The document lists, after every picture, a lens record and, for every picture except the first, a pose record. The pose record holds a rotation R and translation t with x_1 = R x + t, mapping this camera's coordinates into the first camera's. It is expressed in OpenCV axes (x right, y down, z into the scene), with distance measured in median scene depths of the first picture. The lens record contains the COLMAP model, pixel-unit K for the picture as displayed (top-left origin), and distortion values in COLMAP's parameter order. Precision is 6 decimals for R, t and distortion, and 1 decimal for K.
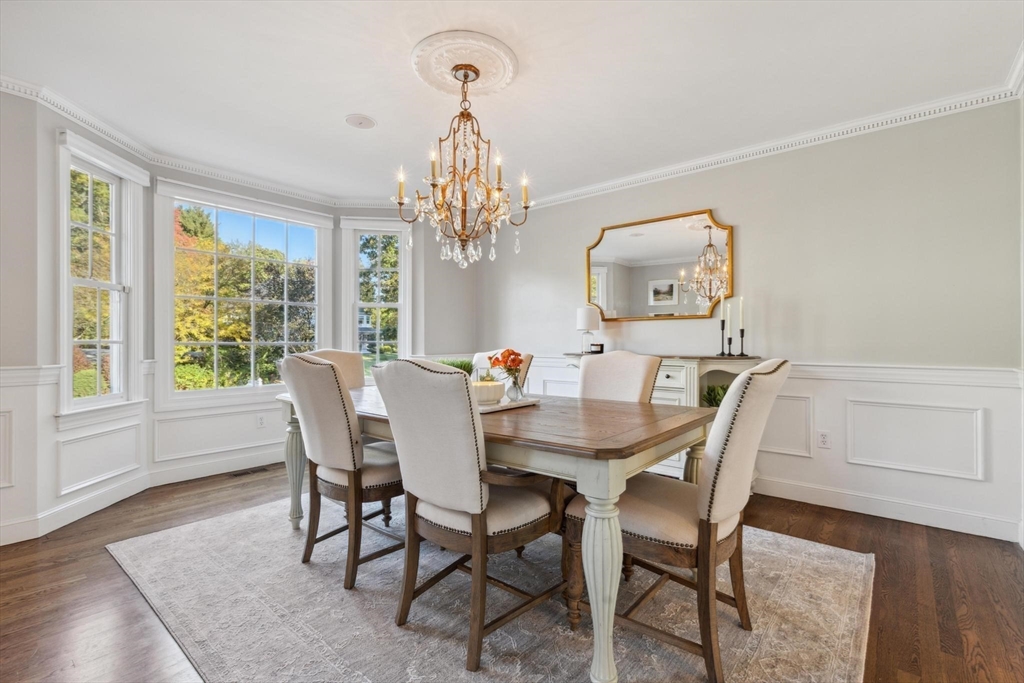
lens RADIAL K [[458.4, 0, 513.7], [0, 458.4, 342.2], [0, 0, 1]] dist [0.002961, -0.000040]
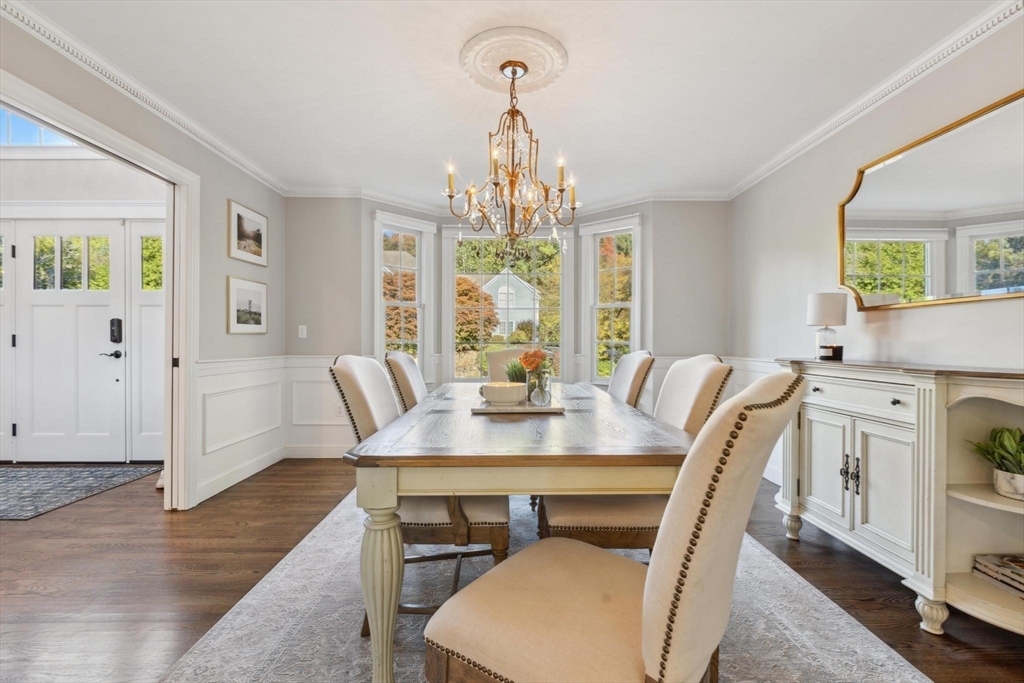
lens RADIAL K [[457.5, 0, 514.6], [0, 457.5, 346.2], [0, 0, 1]] dist [0.000860, 0.000014]
pose [[0.658290, 0.008494, -0.752716, 0.385031], [-0.002486, 0.999955, 0.009109, -0.000653], [0.752760, -0.004125, 0.658282, 0.210805]]
